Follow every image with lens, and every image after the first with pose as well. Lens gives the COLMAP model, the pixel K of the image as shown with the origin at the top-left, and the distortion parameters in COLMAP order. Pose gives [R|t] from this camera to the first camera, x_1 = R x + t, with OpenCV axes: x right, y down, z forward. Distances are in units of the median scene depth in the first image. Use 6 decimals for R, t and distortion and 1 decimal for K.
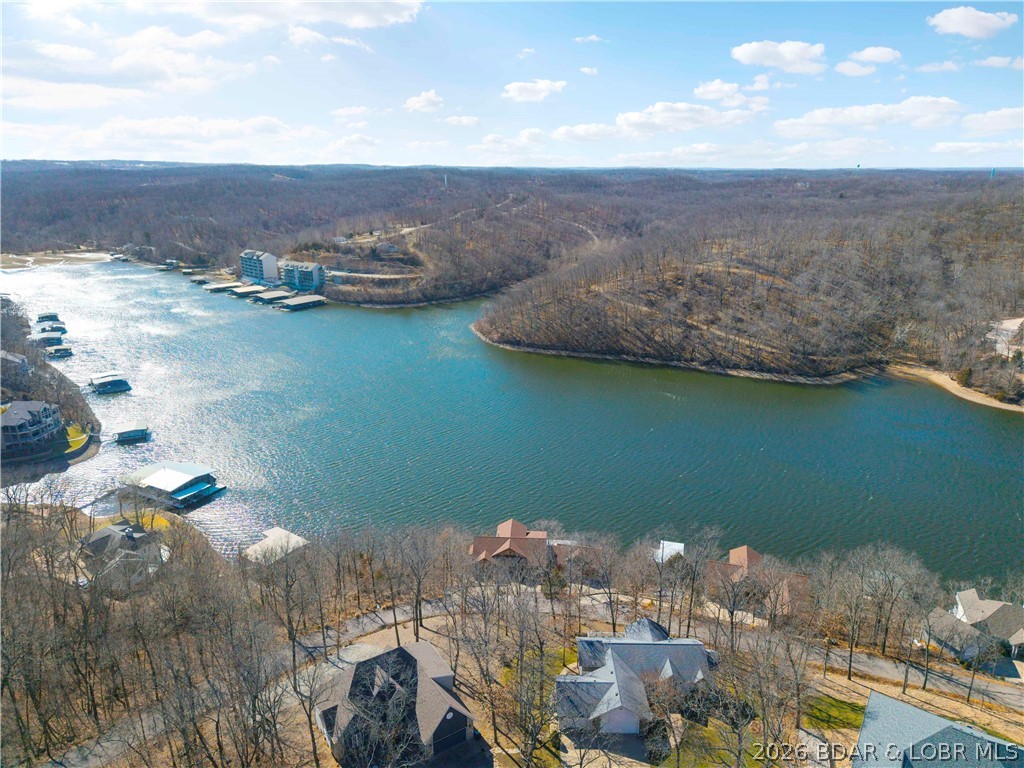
lens RADIAL K [[685.7, 0, 509.3], [0, 685.7, 386.1], [0, 0, 1]] dist [0.045983, -0.029708]
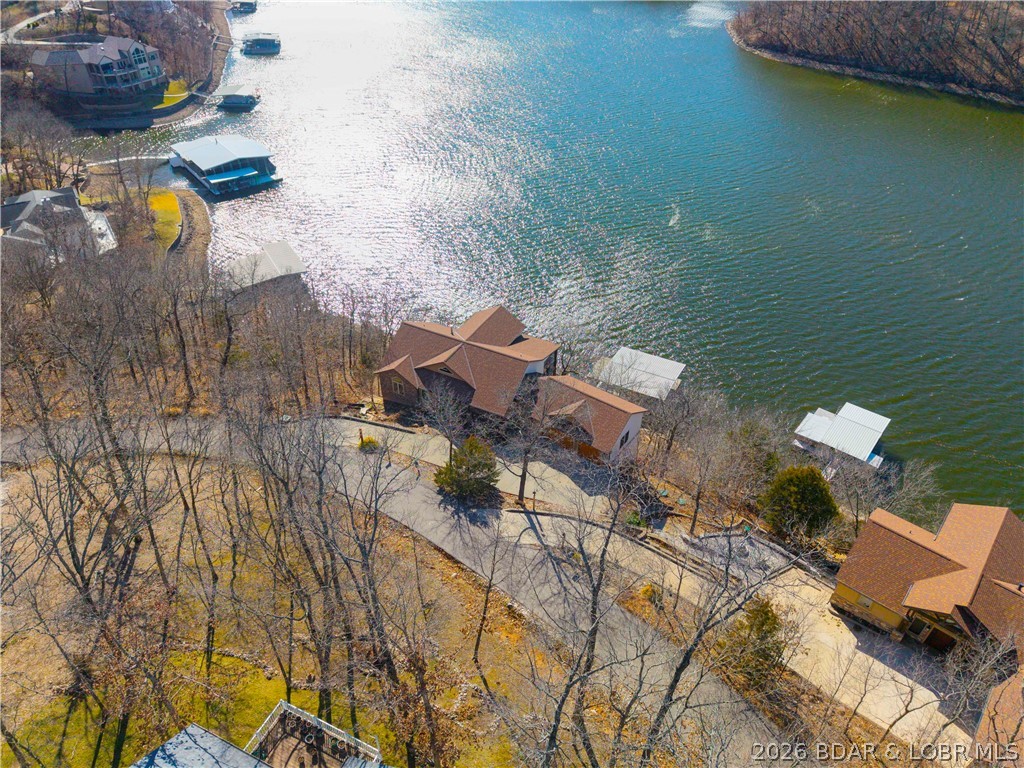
lens RADIAL K [[685.7, 0, 514.4], [0, 685.7, 382.1], [0, 0, 1]] dist [0.045983, -0.029708]
pose [[0.913633, 0.253344, -0.317948, 0.074216], [-0.127728, 0.921362, 0.367120, 0.022929], [0.385953, -0.294802, 0.874146, 0.214791]]
